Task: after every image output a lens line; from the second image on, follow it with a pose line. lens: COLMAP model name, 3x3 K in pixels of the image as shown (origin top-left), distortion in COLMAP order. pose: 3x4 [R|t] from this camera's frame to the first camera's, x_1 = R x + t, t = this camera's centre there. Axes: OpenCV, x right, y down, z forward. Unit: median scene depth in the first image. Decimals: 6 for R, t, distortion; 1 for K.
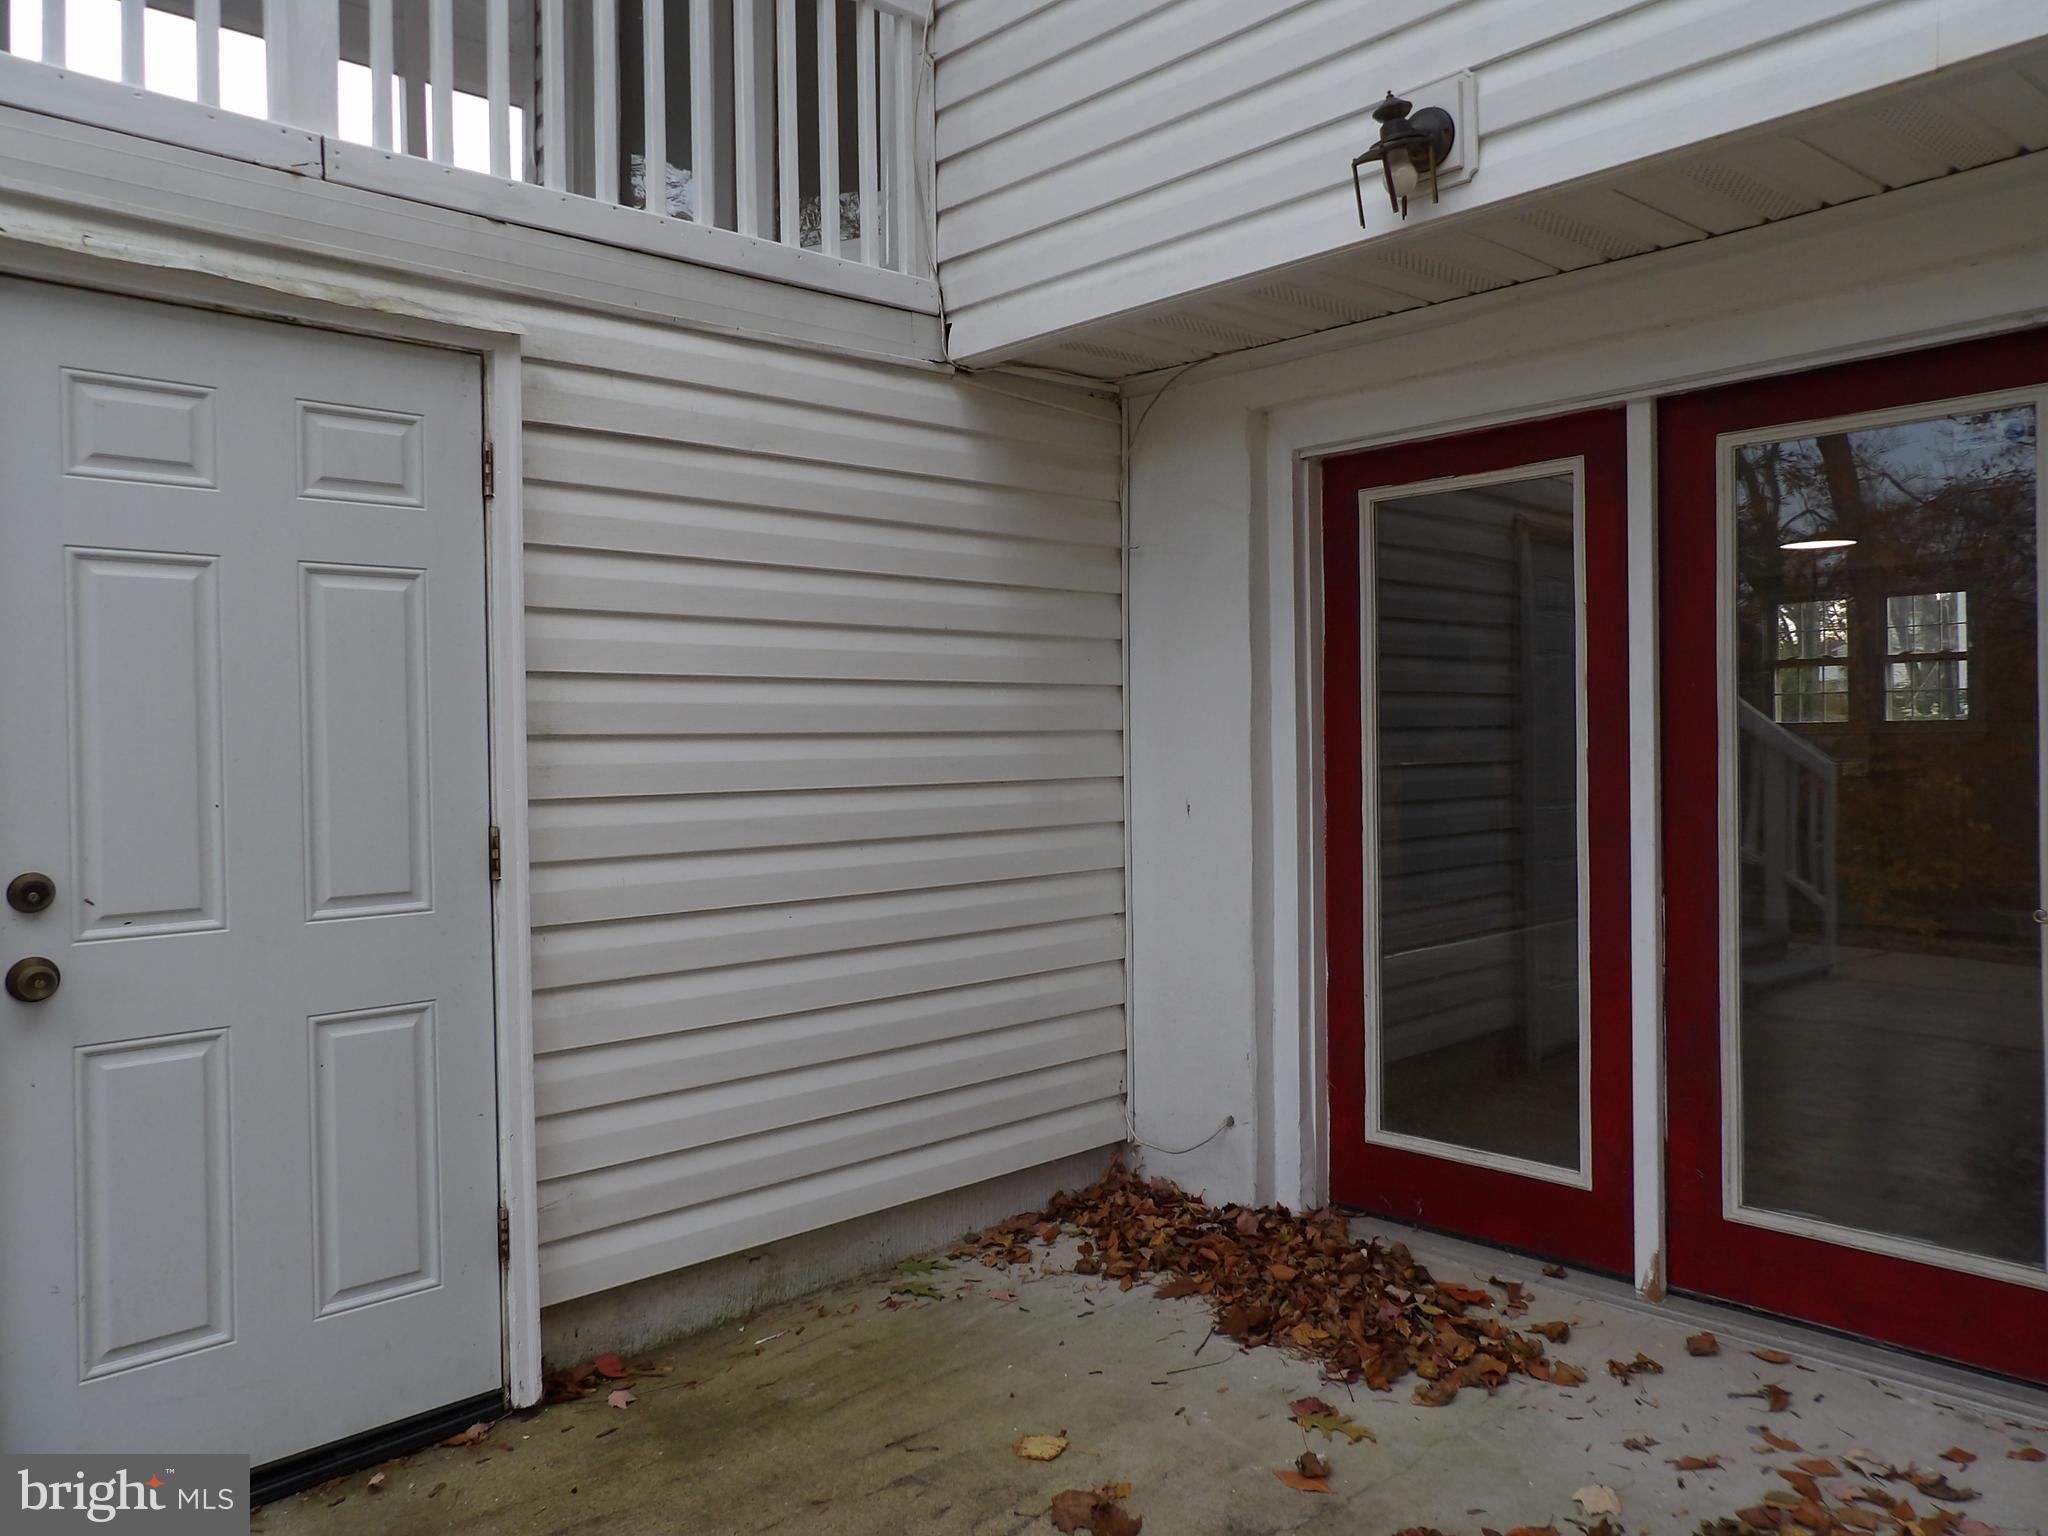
lens RADIAL K [[1465.5, 0, 1039.0], [0, 1465.5, 748.2], [0, 0, 1]] dist [-0.036631, 0.052770]
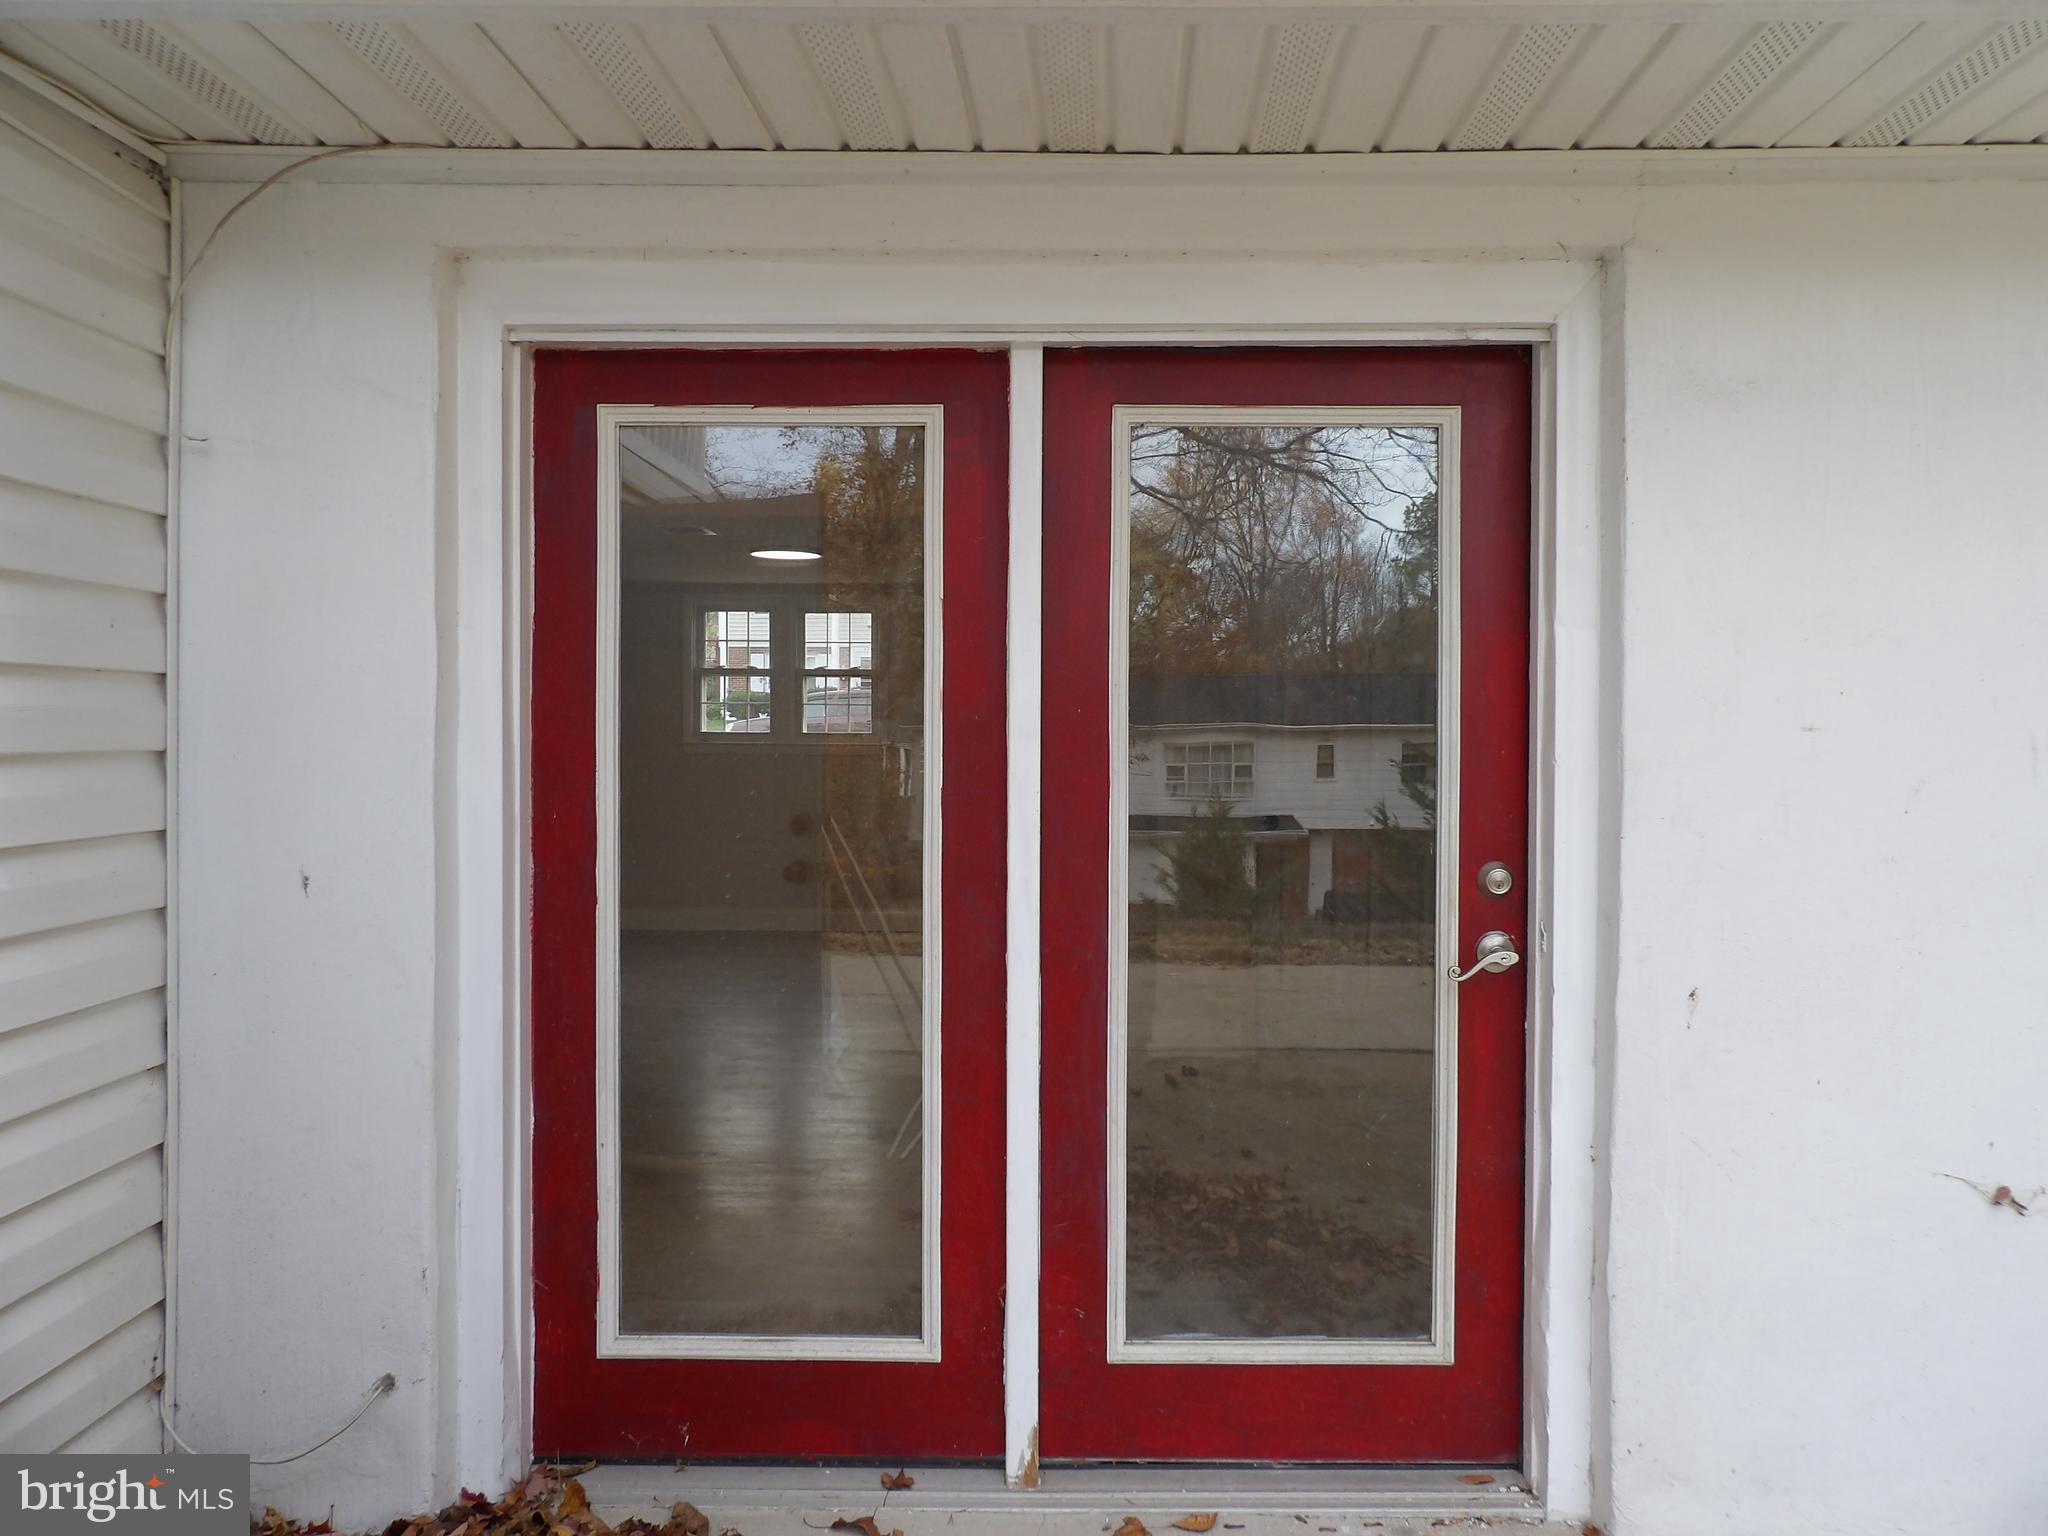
lens RADIAL K [[1465.5, 0, 1039.0], [0, 1465.5, 748.2], [0, 0, 1]] dist [-0.036631, 0.052770]
pose [[0.697218, 0.010142, 0.716788, -0.125094], [-0.012502, 0.999920, -0.001987, -0.017415], [-0.716750, -0.007576, 0.697289, 0.379437]]
